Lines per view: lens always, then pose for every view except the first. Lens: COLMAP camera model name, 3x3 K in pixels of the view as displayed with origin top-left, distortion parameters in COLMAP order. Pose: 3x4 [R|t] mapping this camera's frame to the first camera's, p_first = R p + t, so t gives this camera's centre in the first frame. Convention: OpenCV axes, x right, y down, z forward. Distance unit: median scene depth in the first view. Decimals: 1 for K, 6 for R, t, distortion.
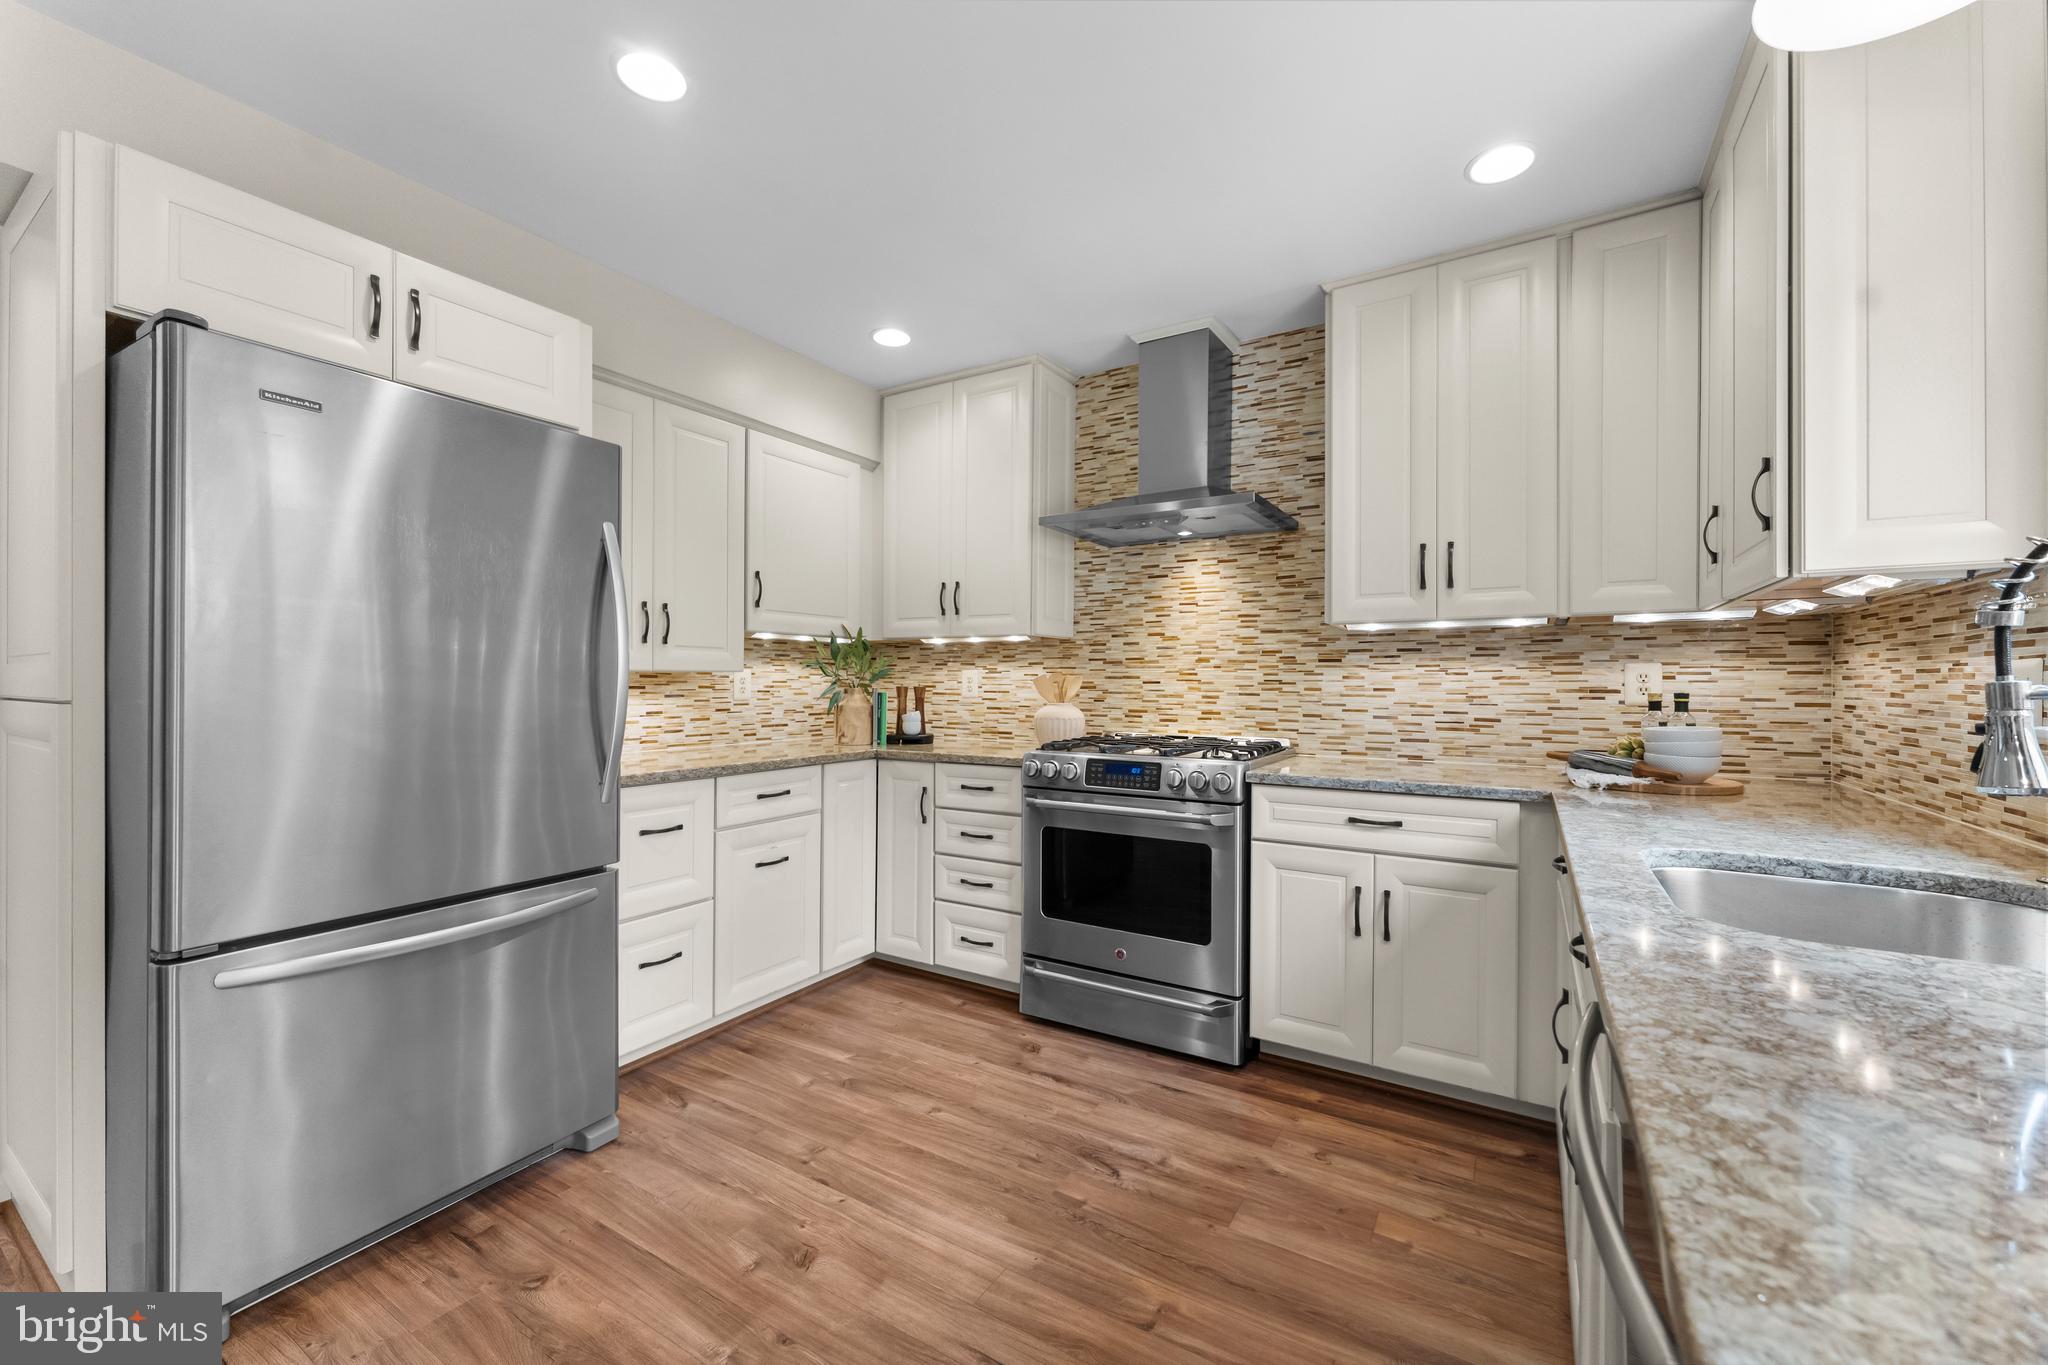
lens RADIAL K [[819.0, 0, 1024.0], [0, 819.0, 682.5], [0, 0, 1]] dist [0.000714, -0.000094]
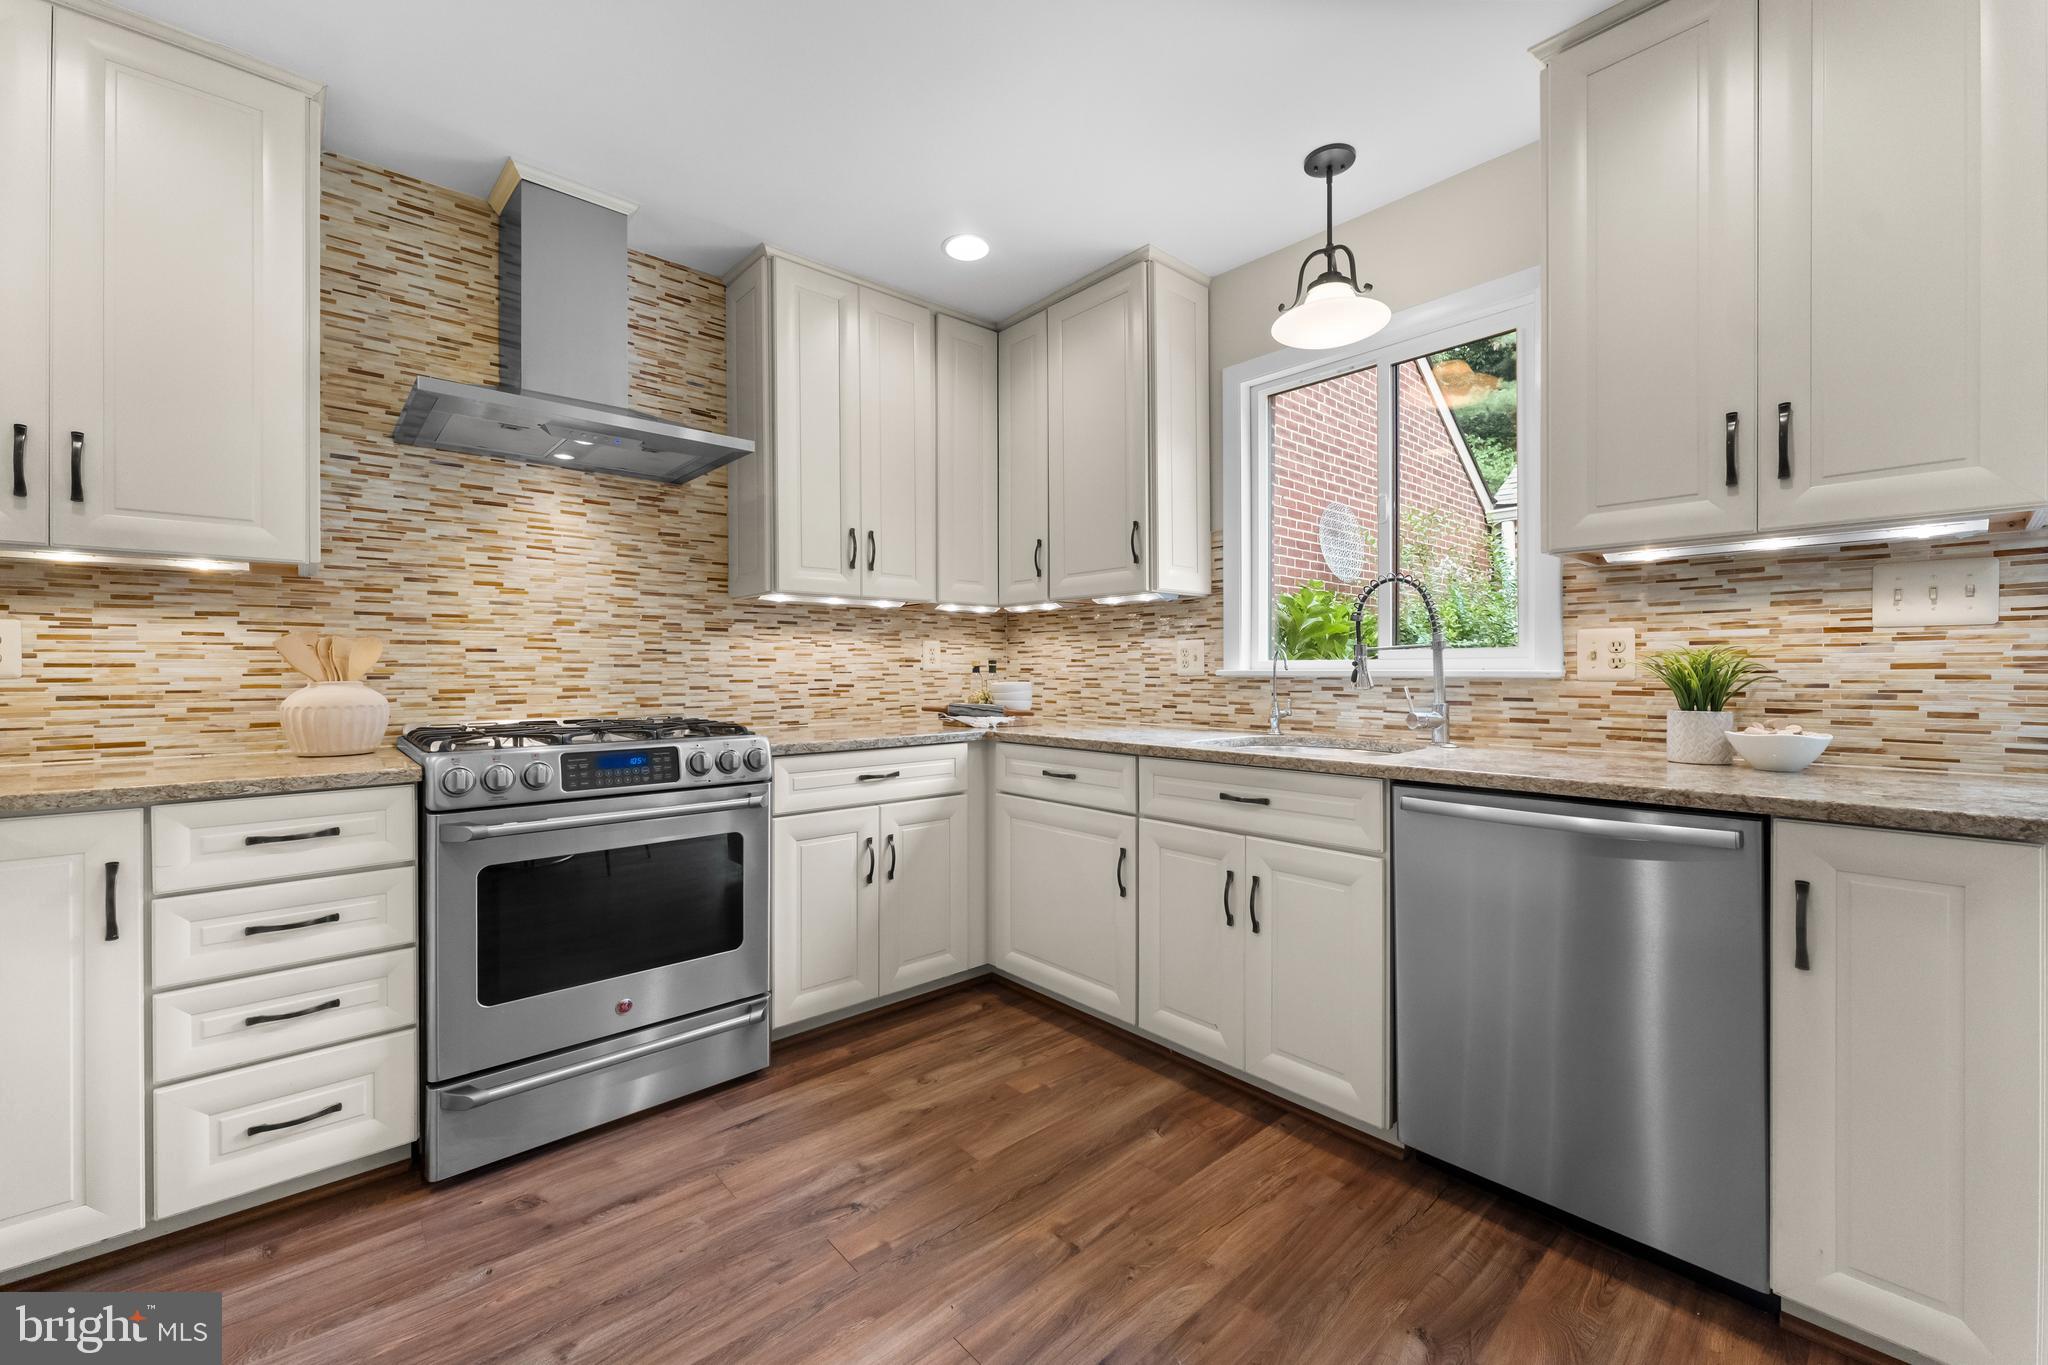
lens RADIAL K [[819.3, 0, 1017.8], [0, 819.3, 672.5], [0, 0, 1]] dist [0.000886, -0.000073]
pose [[0.287758, -0.006153, 0.957683, -0.461089], [0.004895, 0.999976, 0.004954, 0.021294], [-0.957691, 0.003262, 0.287781, 0.403863]]
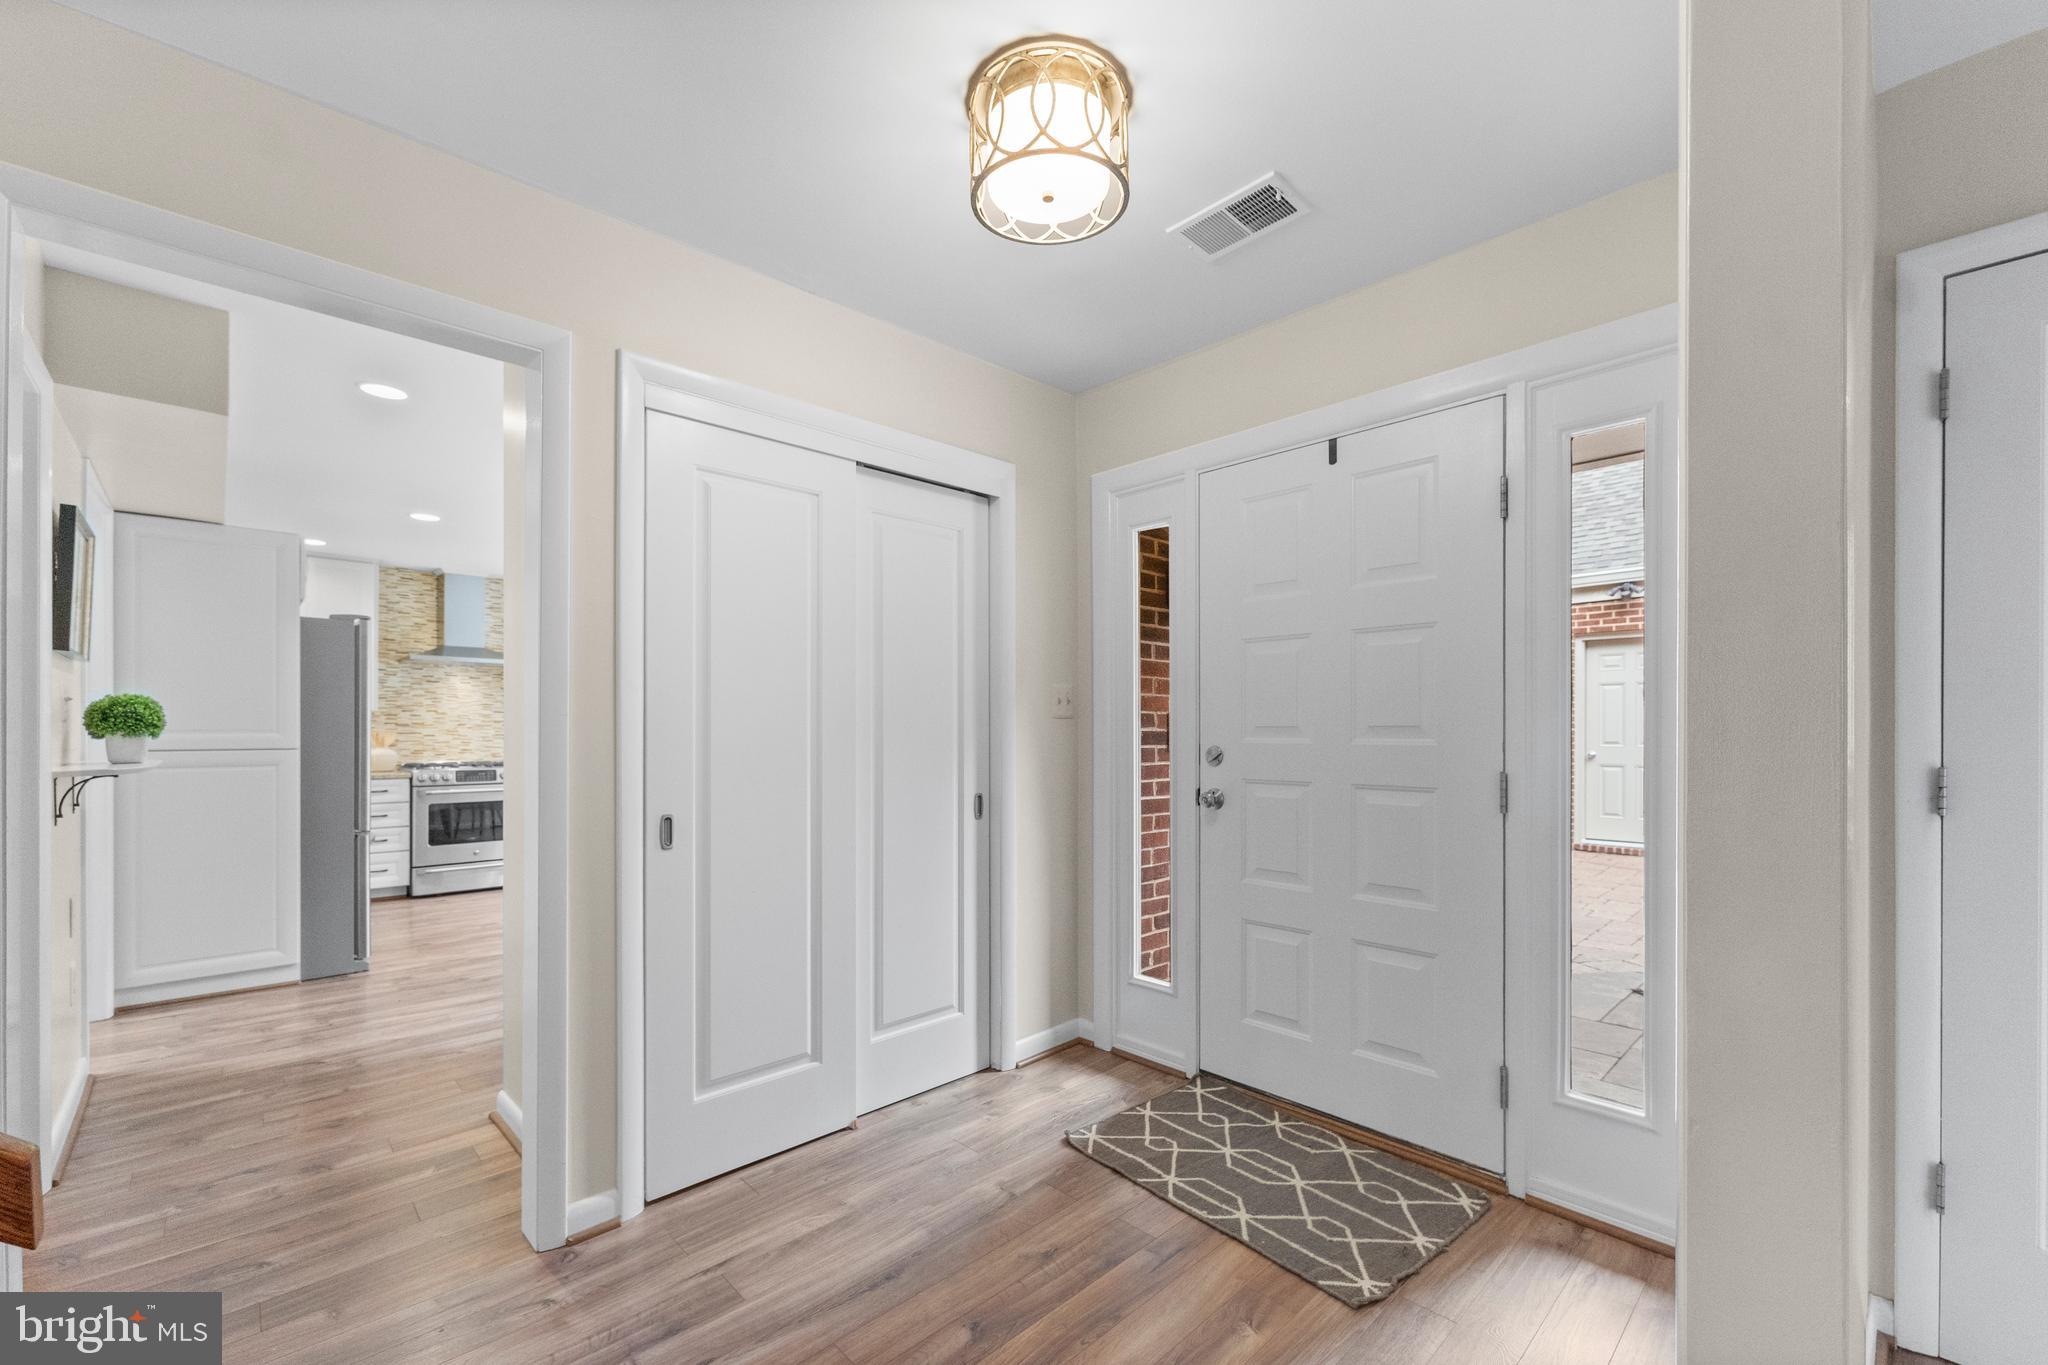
lens RADIAL K [[840.2, 0, 1018.1], [0, 840.2, 732.9], [0, 0, 1]] dist [-0.001952, -0.000179]
pose [[0.252585, -0.005271, 0.967560, -1.667778], [-0.001288, 0.999982, 0.005784, -0.023559], [-0.967574, -0.002707, 0.252574, -1.011132]]
